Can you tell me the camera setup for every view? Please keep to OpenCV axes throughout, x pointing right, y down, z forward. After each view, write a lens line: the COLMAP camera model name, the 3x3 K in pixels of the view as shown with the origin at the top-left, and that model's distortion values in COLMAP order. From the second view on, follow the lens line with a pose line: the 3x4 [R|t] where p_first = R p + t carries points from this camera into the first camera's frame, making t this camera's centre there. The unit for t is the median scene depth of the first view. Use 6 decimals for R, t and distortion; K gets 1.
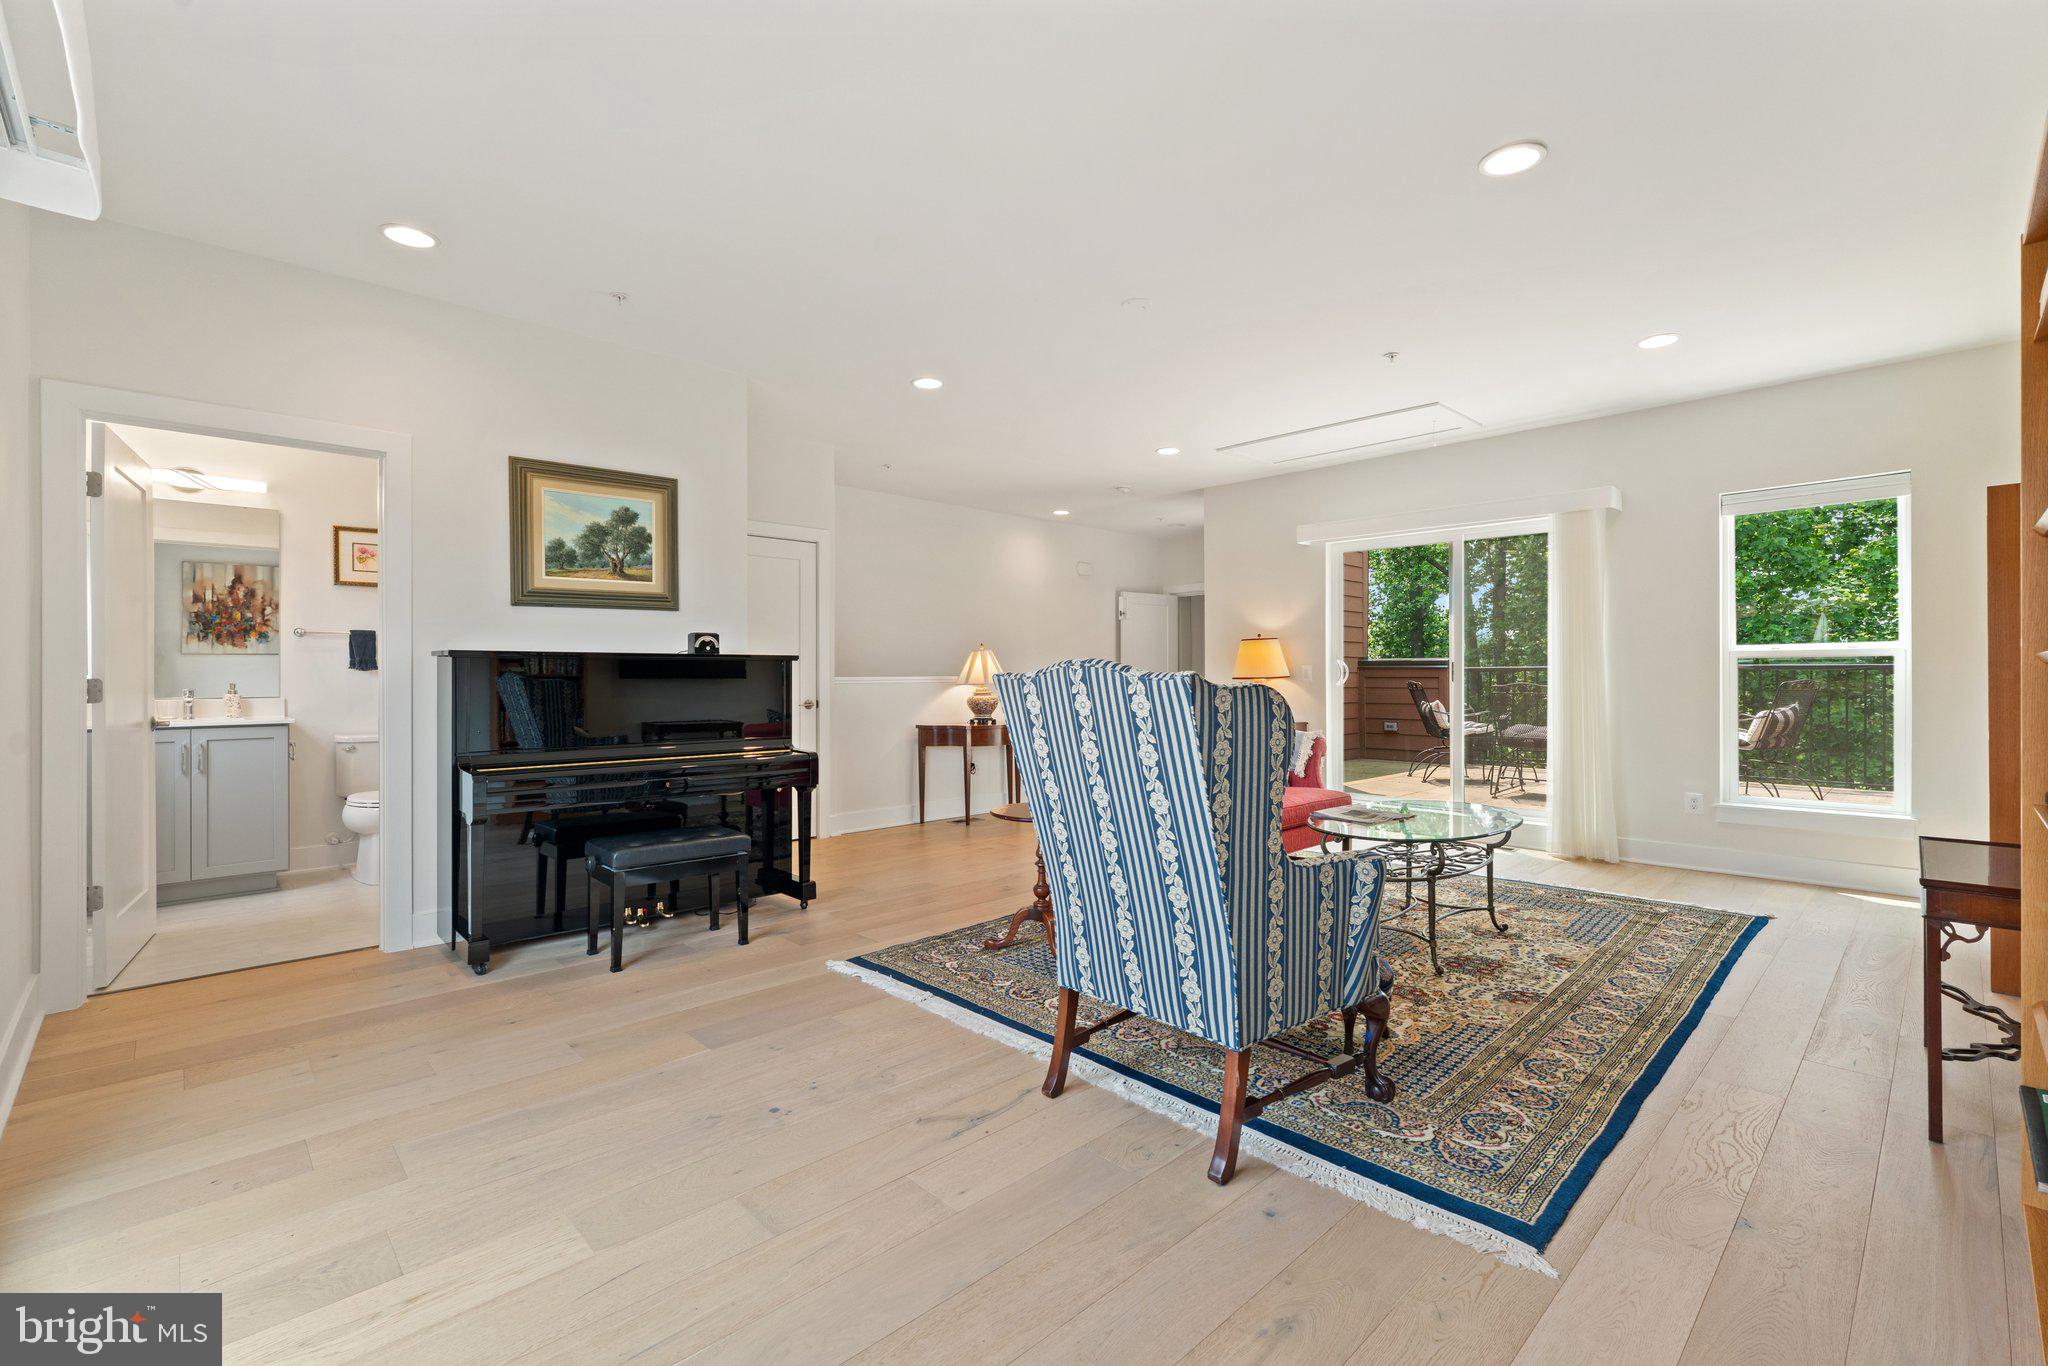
lens RADIAL K [[886.9, 0, 1018.9], [0, 886.9, 681.2], [0, 0, 1]] dist [0.002029, -0.000011]
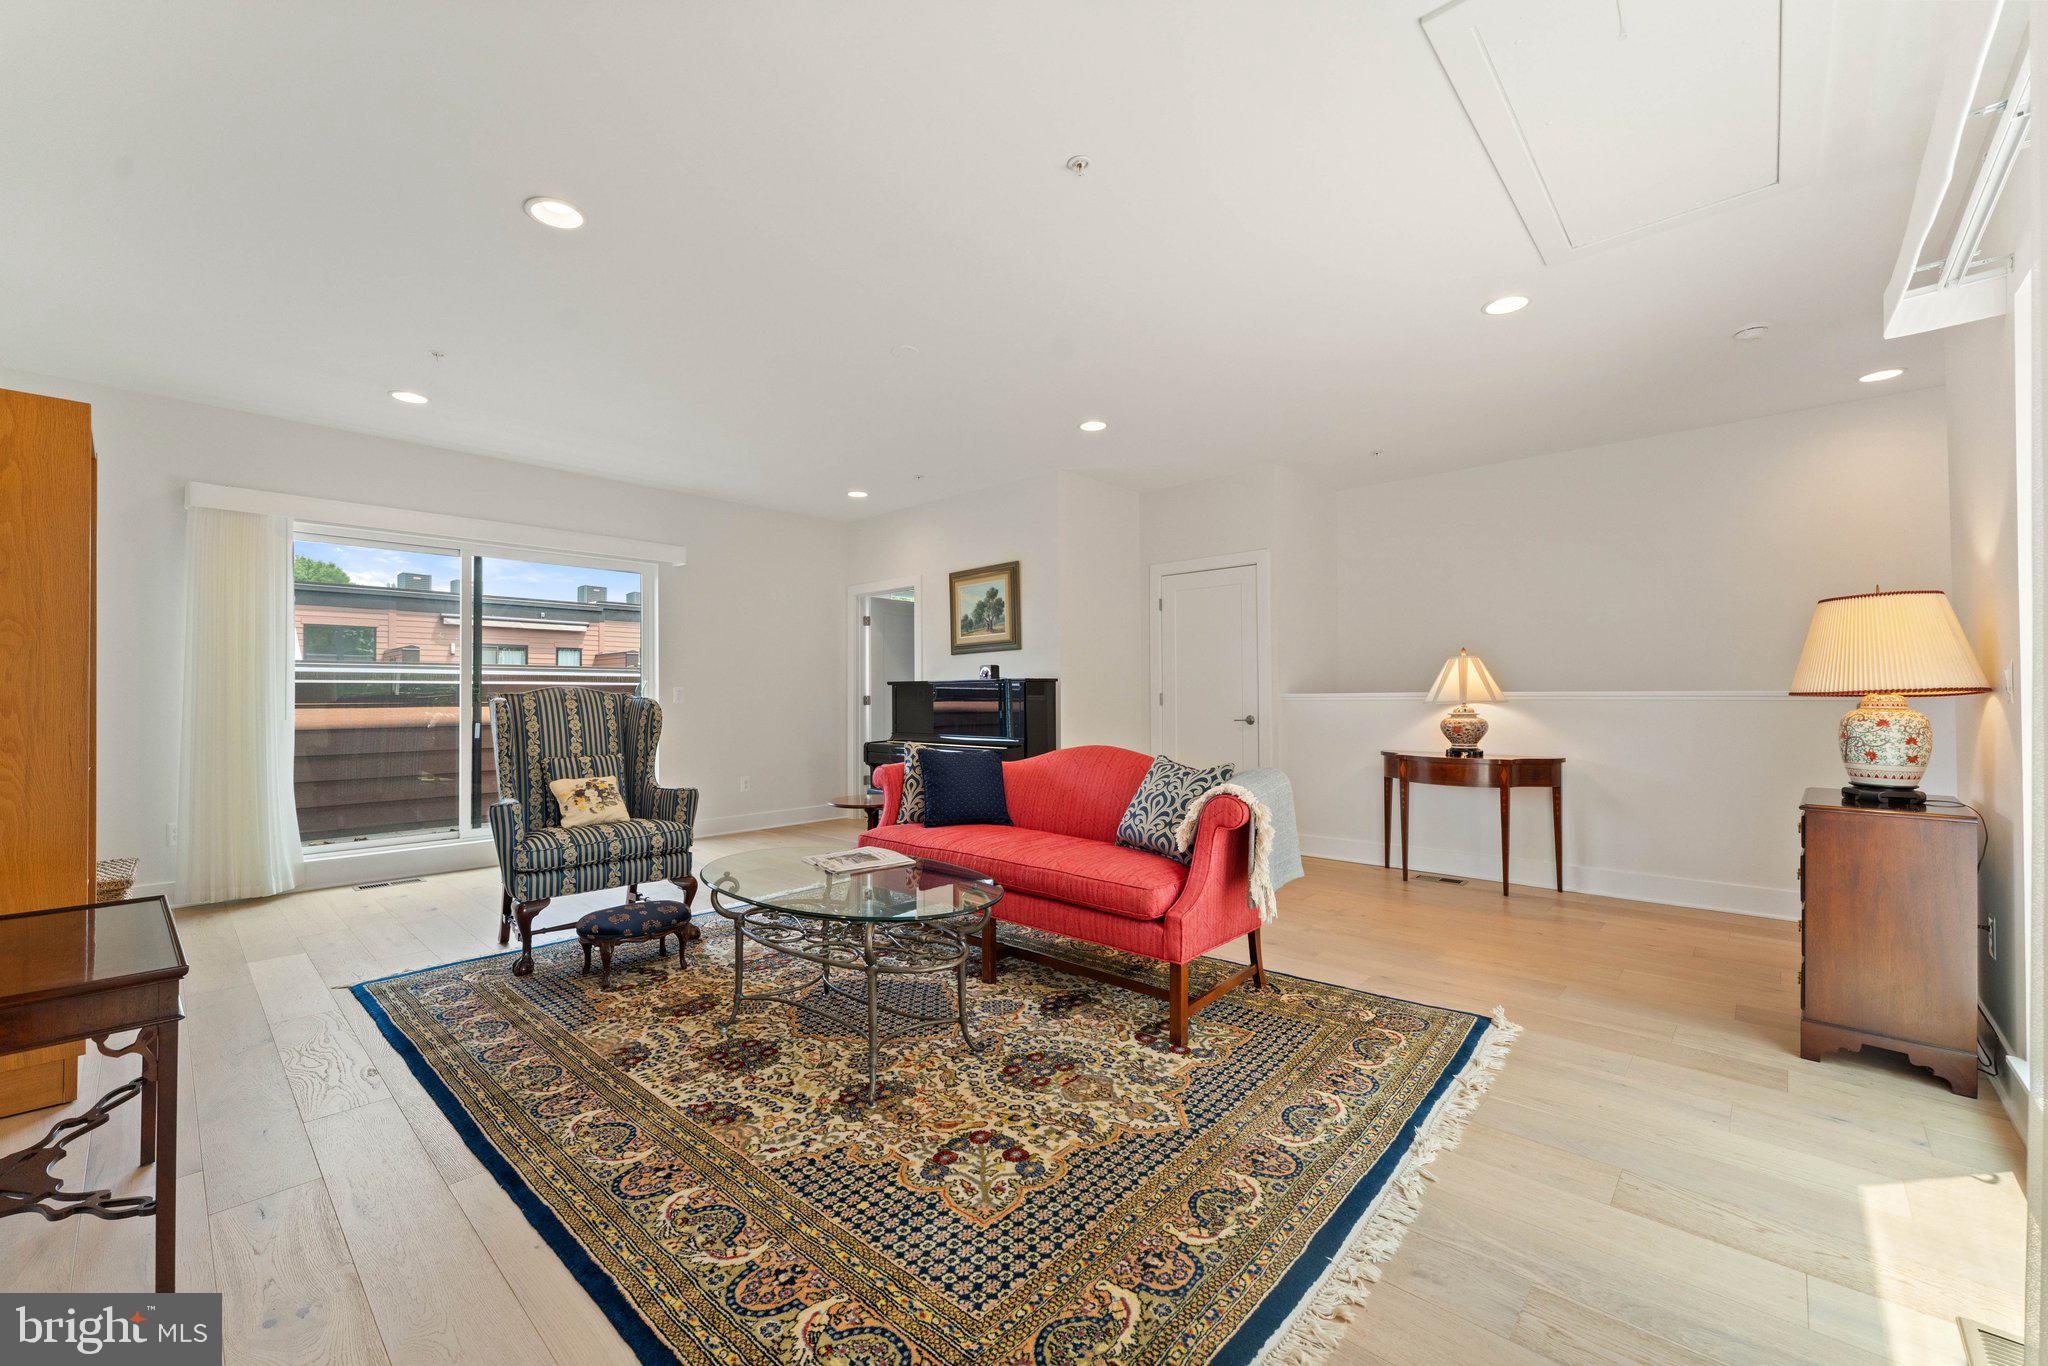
lens RADIAL K [[816.1, 0, 1024.4], [0, 816.1, 689.0], [0, 0, 1]] dist [0.001307, -0.000043]
pose [[0.059933, -0.009817, -0.998154, 0.959060], [-0.002951, 0.999946, -0.010012, -0.000397], [0.998198, 0.003546, 0.059901, 0.918357]]
